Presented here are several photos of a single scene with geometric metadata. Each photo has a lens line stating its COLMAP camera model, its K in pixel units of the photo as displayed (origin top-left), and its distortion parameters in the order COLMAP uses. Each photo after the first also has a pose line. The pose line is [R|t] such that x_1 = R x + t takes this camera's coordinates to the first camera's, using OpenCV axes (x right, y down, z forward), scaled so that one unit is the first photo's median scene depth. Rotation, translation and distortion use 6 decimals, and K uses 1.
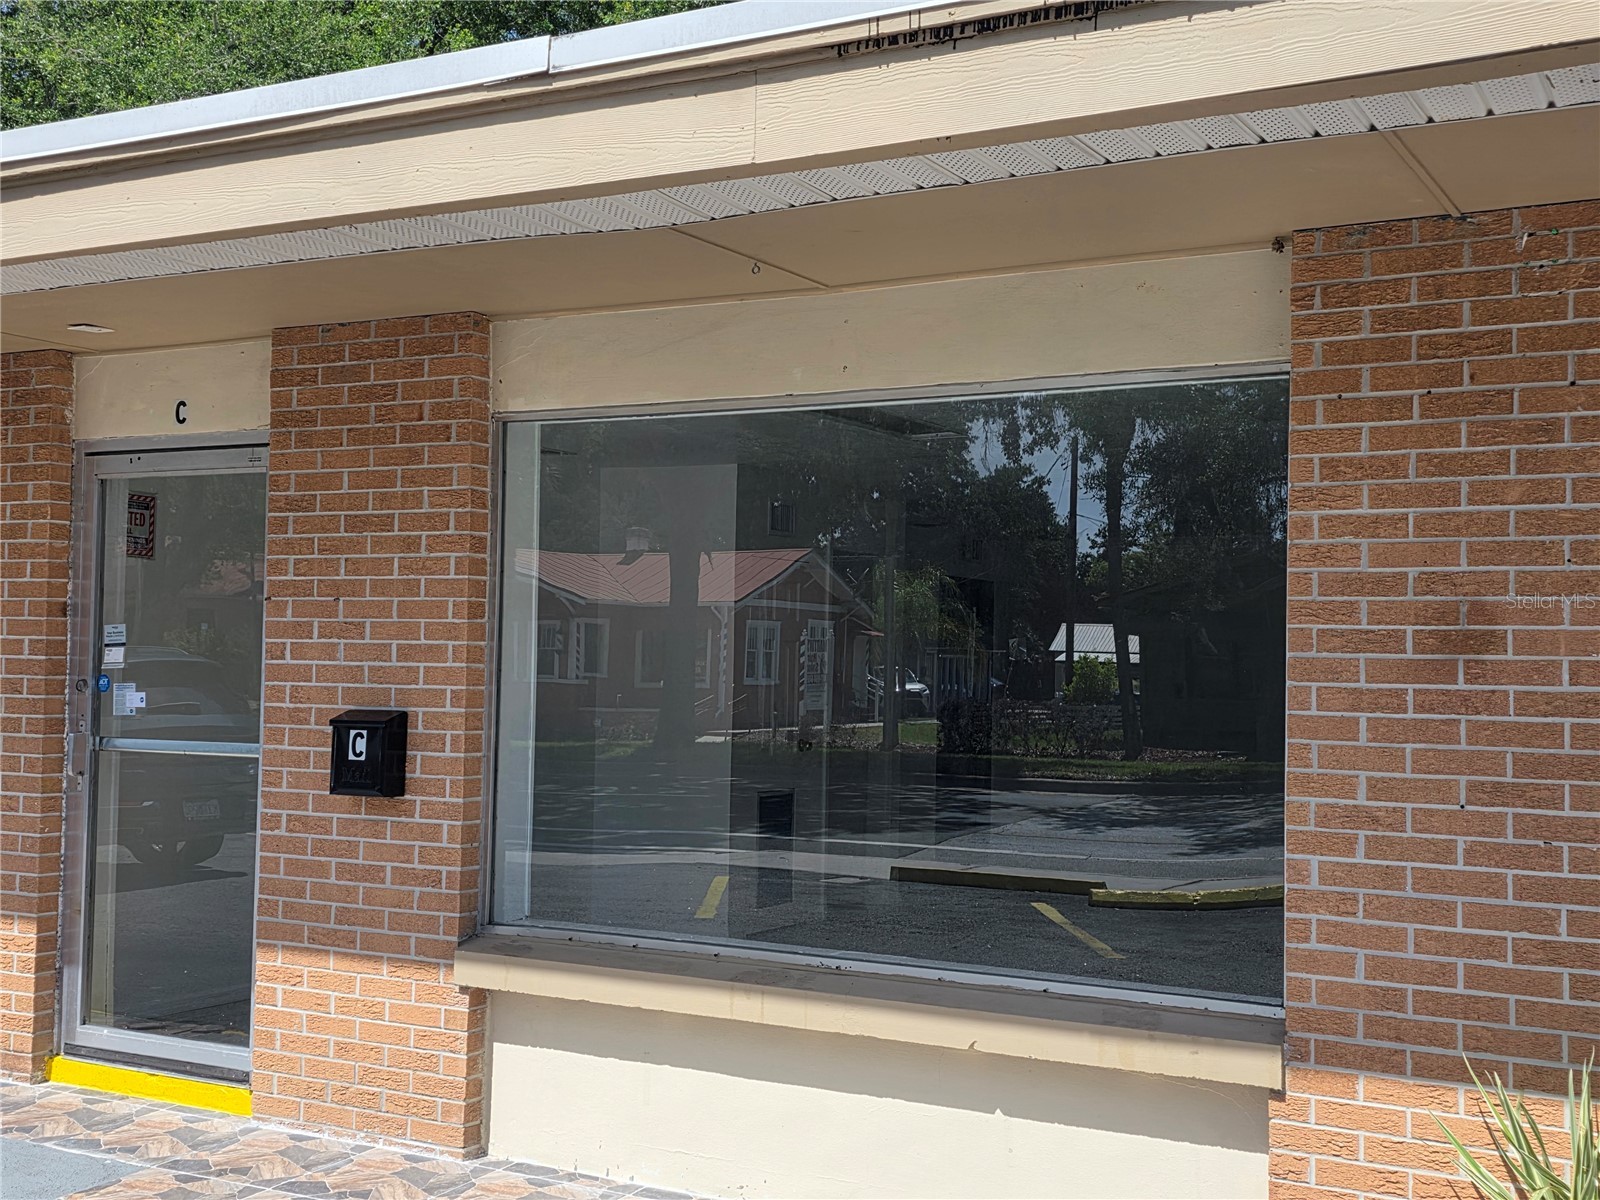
lens RADIAL K [[1841.3, 0, 805.5], [0, 1841.3, 610.0], [0, 0, 1]] dist [0.057665, -0.009817]
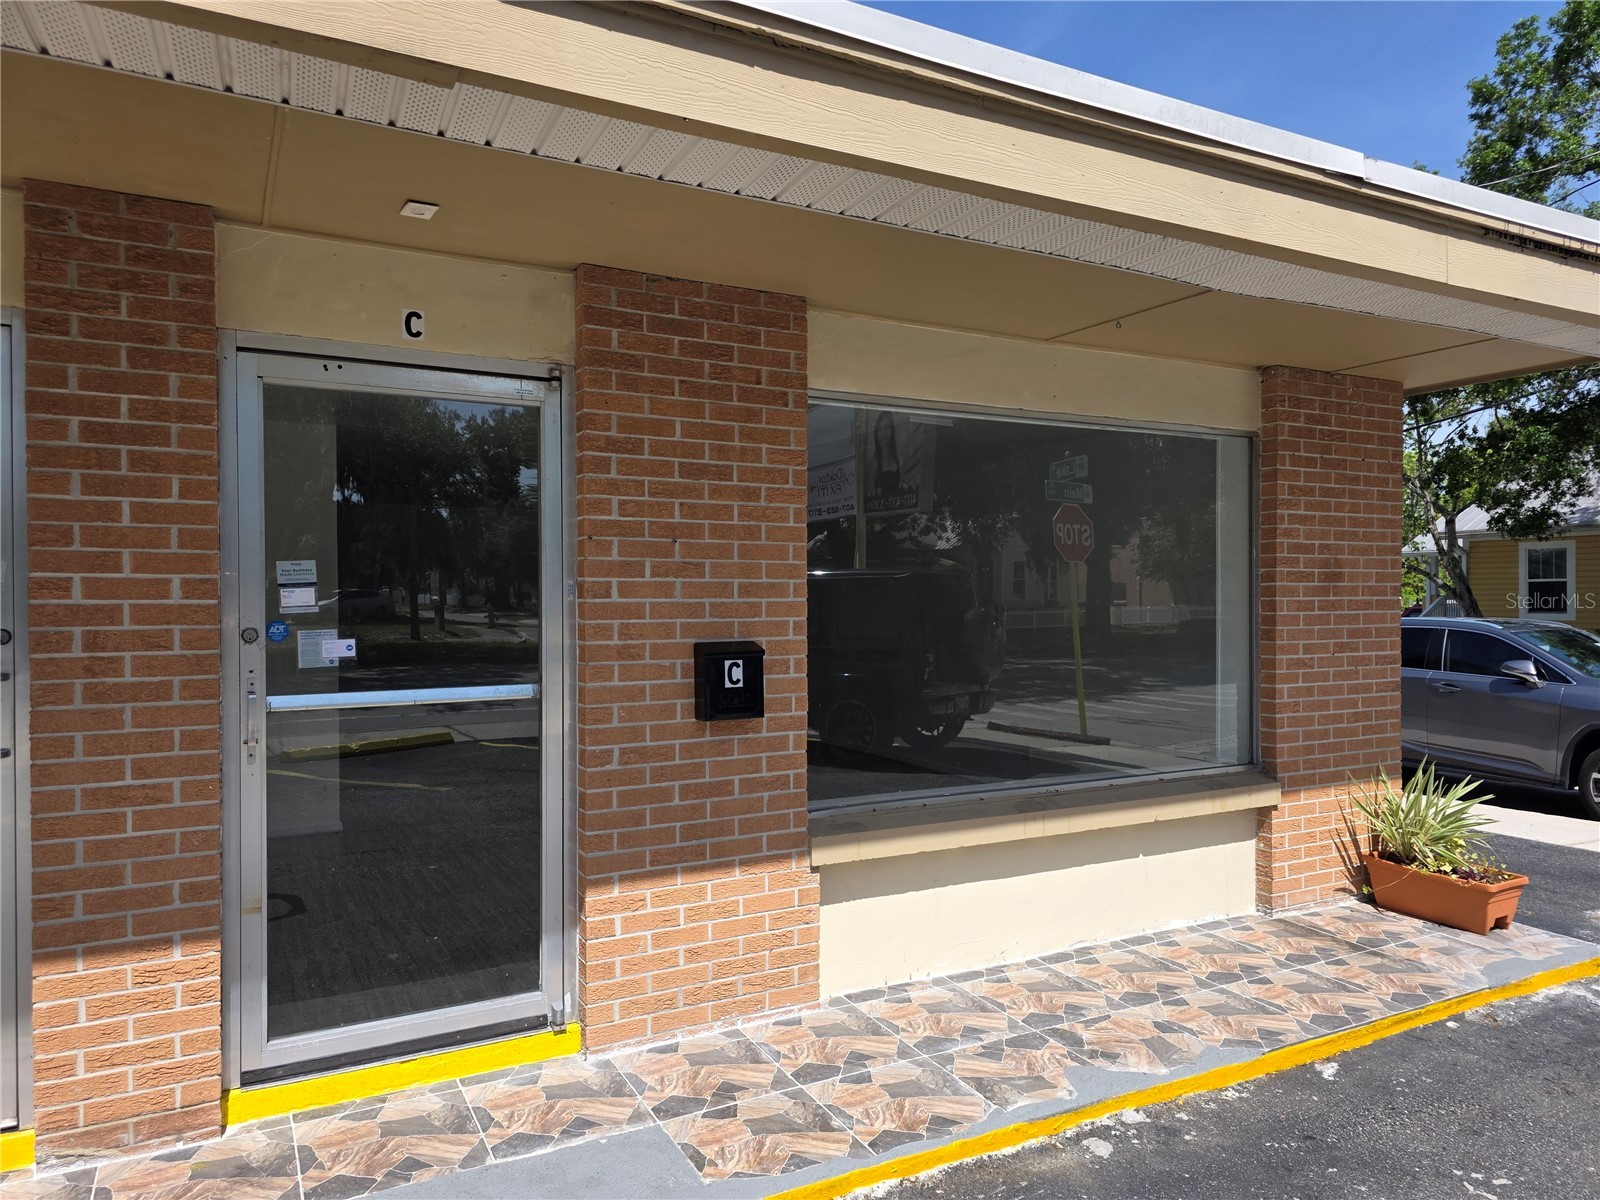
lens RADIAL K [[1064.4, 0, 796.5], [0, 1064.4, 608.4], [0, 0, 1]] dist [0.078423, -0.077830]
pose [[0.547179, -0.026618, 0.836592, -0.746051], [-0.011476, 0.999162, 0.039297, 0.008554], [-0.836937, -0.031103, 0.546415, 0.617086]]
